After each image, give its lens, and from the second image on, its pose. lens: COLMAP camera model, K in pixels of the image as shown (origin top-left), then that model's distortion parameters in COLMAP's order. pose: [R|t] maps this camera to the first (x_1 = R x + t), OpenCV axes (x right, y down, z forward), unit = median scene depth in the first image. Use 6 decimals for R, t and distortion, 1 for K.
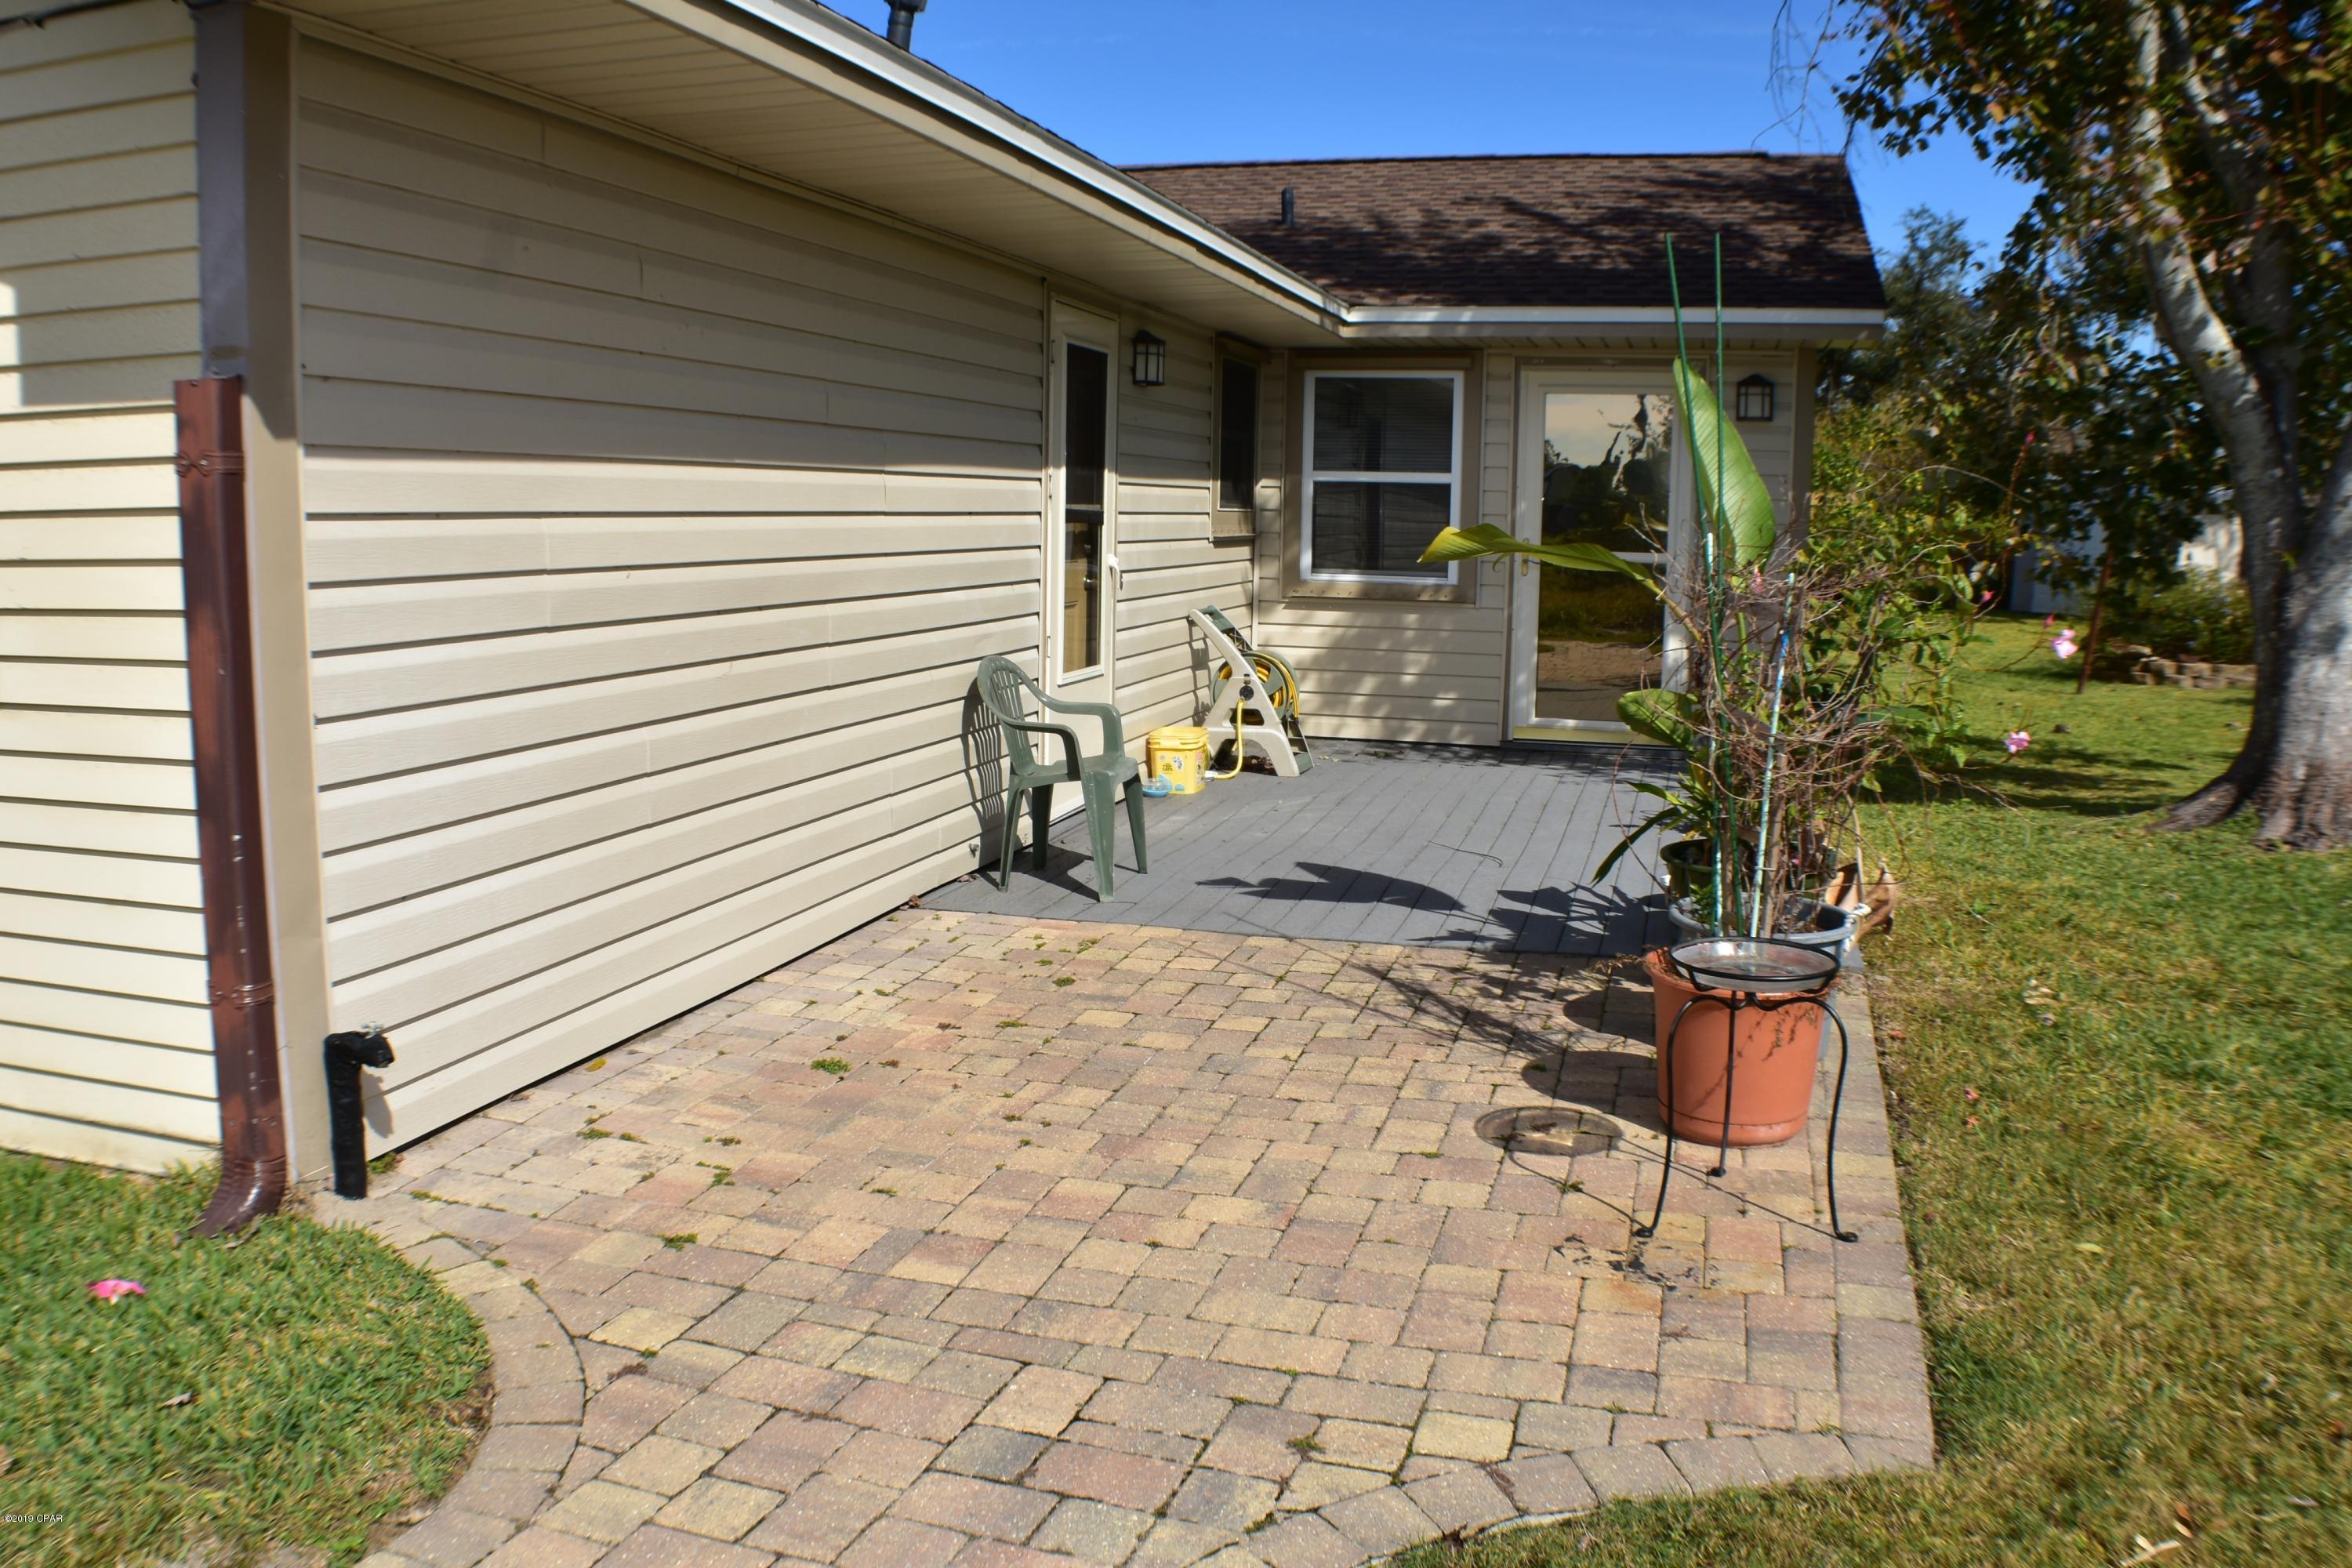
lens RADIAL K [[1839.2, 0, 1176.0], [0, 1839.2, 784.0], [0, 0, 1]] dist [-0.181028, 0.081609]
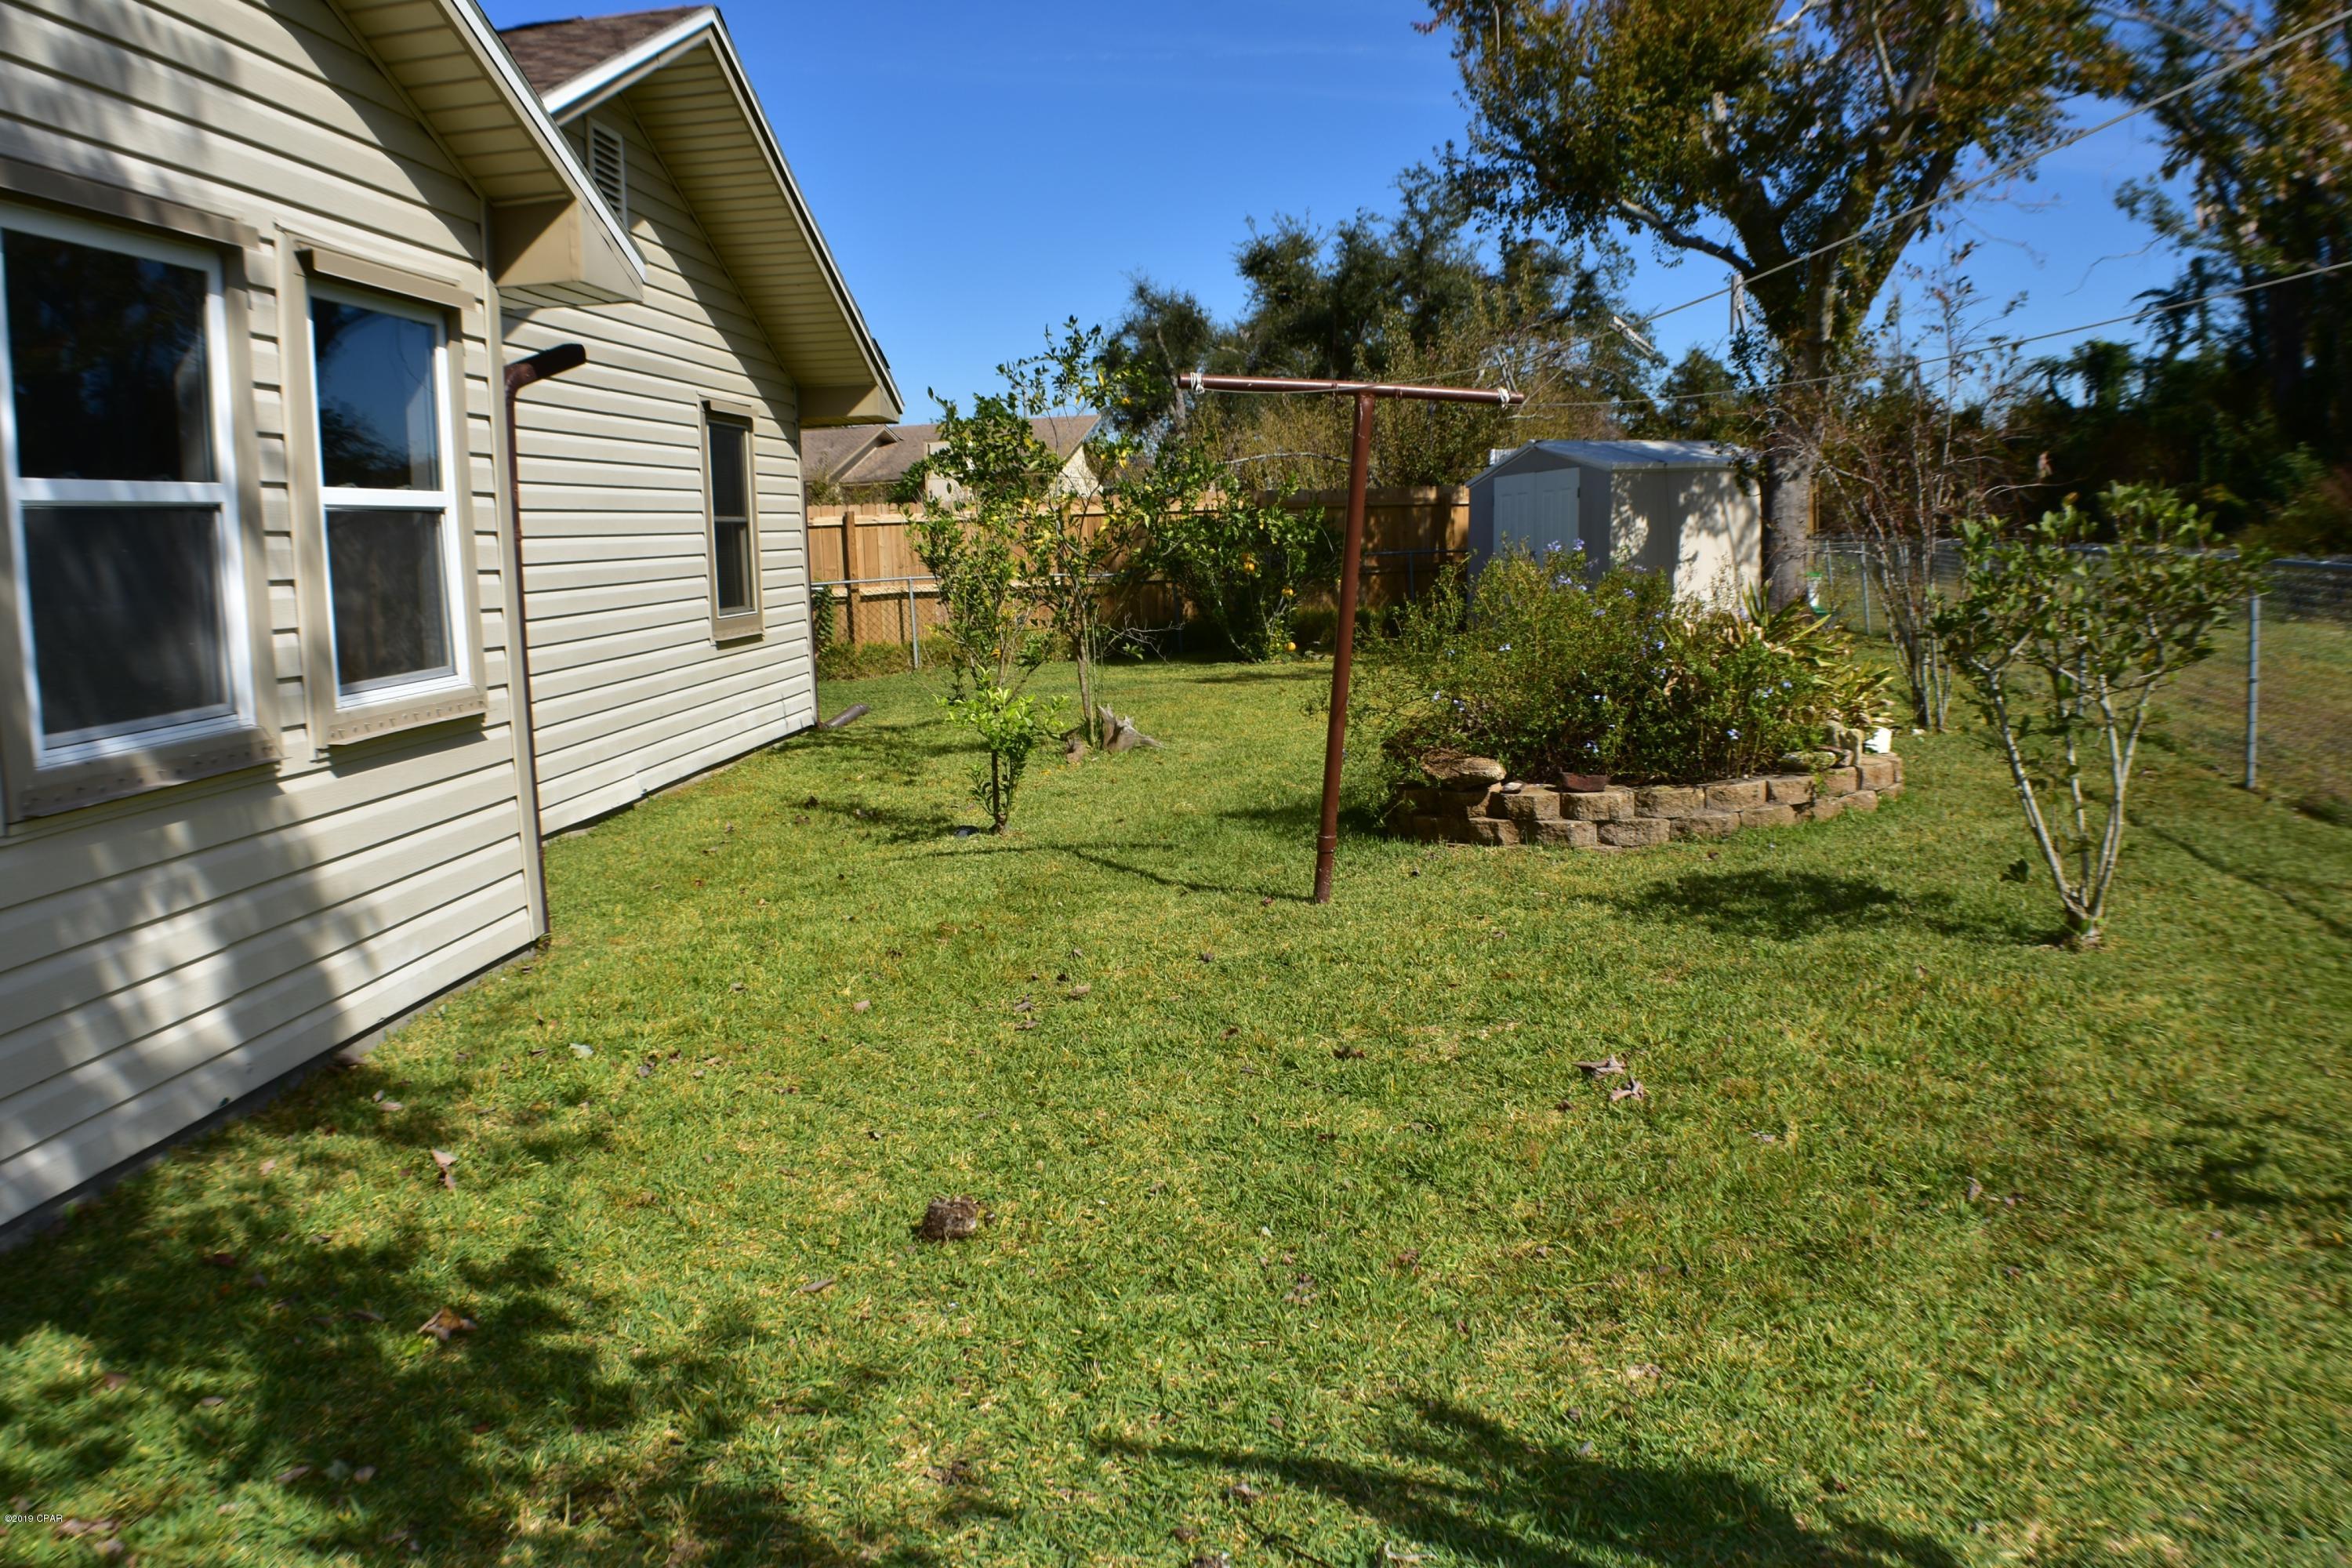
lens RADIAL K [[1839.2, 0, 1176.0], [0, 1839.2, 784.0], [0, 0, 1]] dist [-0.181028, 0.081609]
pose [[0.976682, -0.070011, 0.202957, 0.375422], [0.073275, 0.997275, -0.008606, -0.074179], [-0.201801, 0.023277, 0.979150, 0.549622]]
